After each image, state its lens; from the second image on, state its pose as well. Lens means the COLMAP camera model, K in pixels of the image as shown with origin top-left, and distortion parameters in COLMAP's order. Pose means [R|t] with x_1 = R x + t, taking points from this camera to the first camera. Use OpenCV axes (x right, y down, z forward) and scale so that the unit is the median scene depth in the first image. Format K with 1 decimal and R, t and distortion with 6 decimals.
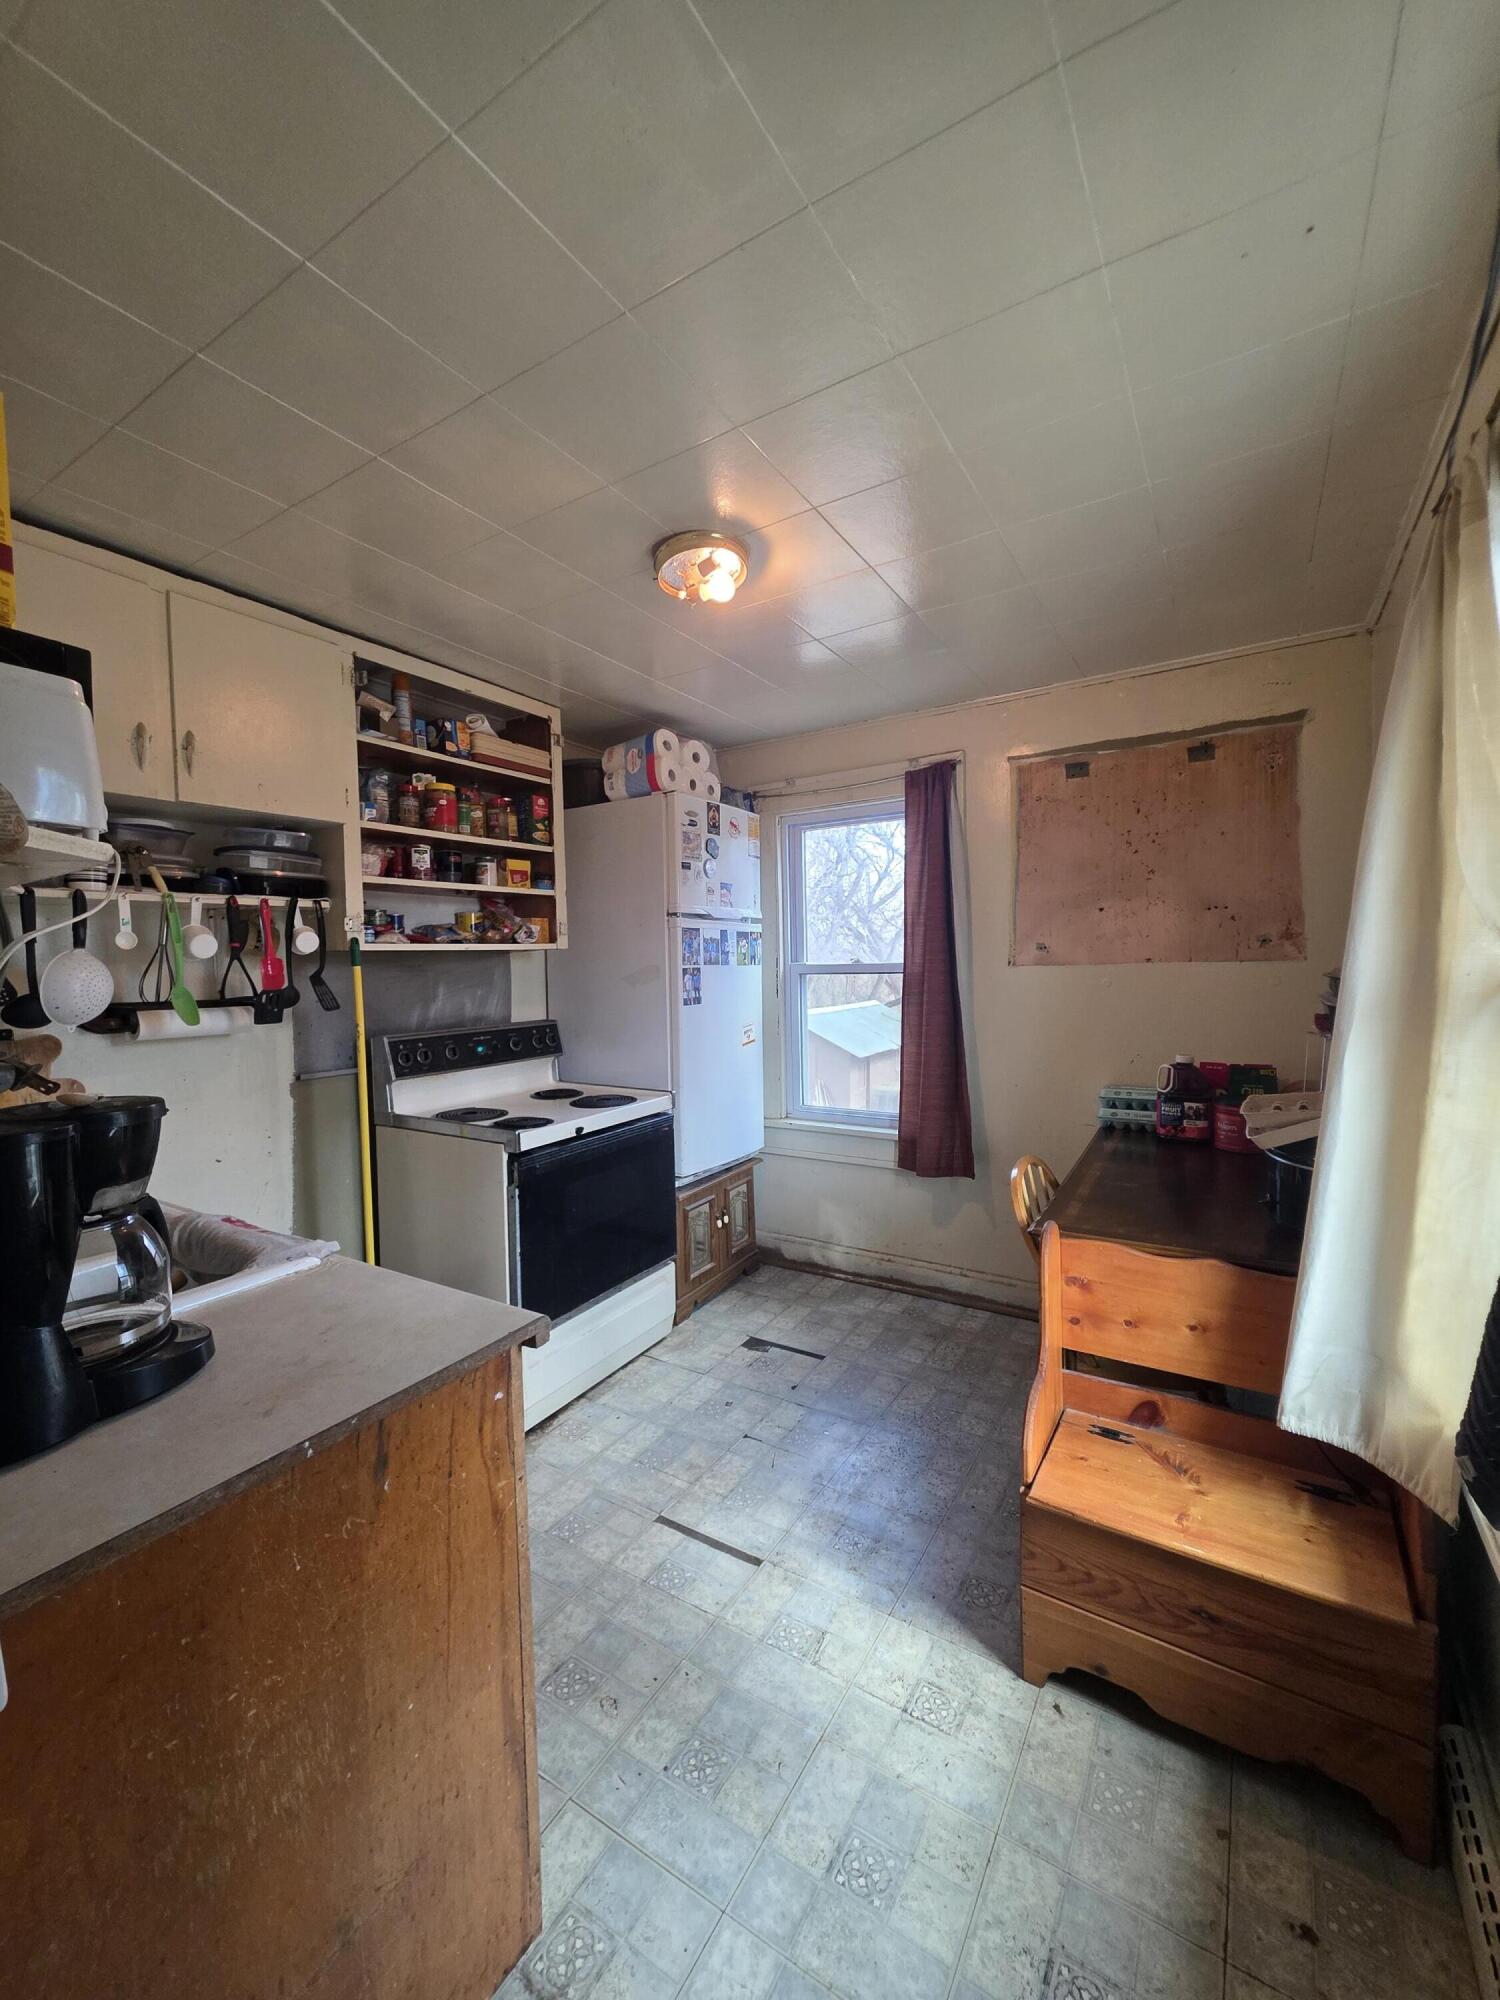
lens RADIAL K [[805.6, 0, 750.7], [0, 805.6, 998.7], [0, 0, 1]] dist [-0.000242, -0.000081]
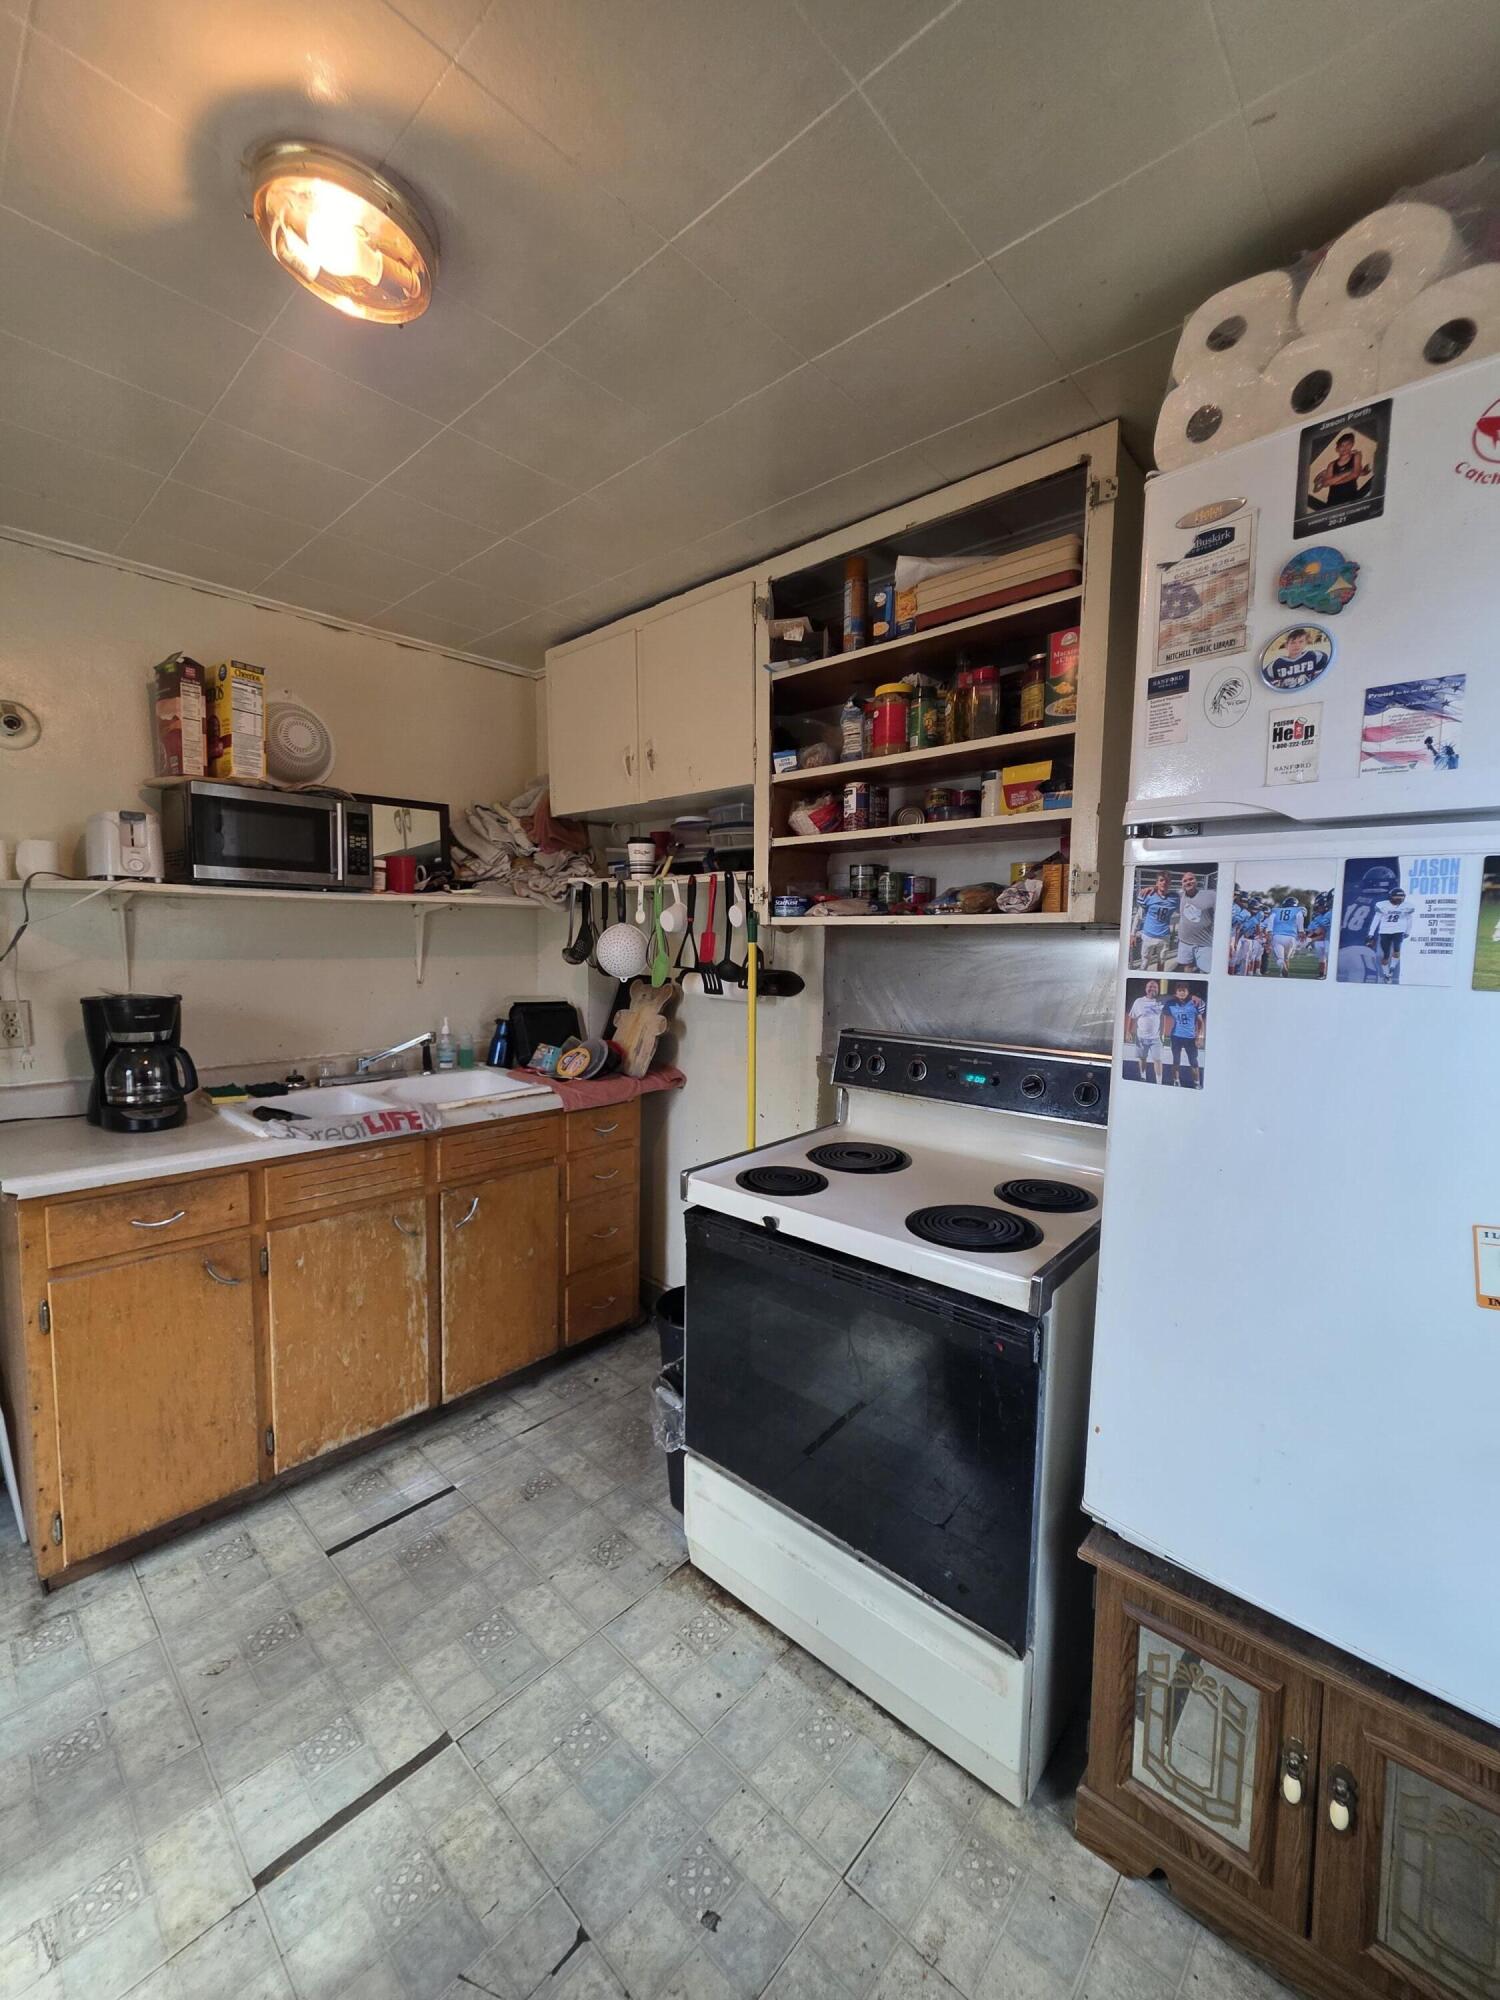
lens RADIAL K [[805.6, 0, 755.2], [0, 805.6, 1001.9], [0, 0, 1]] dist [-0.000242, -0.000081]
pose [[-0.188853, 0.102341, -0.976658, 0.340304], [-0.054791, 0.991907, 0.114534, -0.066436], [0.980476, 0.075142, -0.181717, 1.002375]]
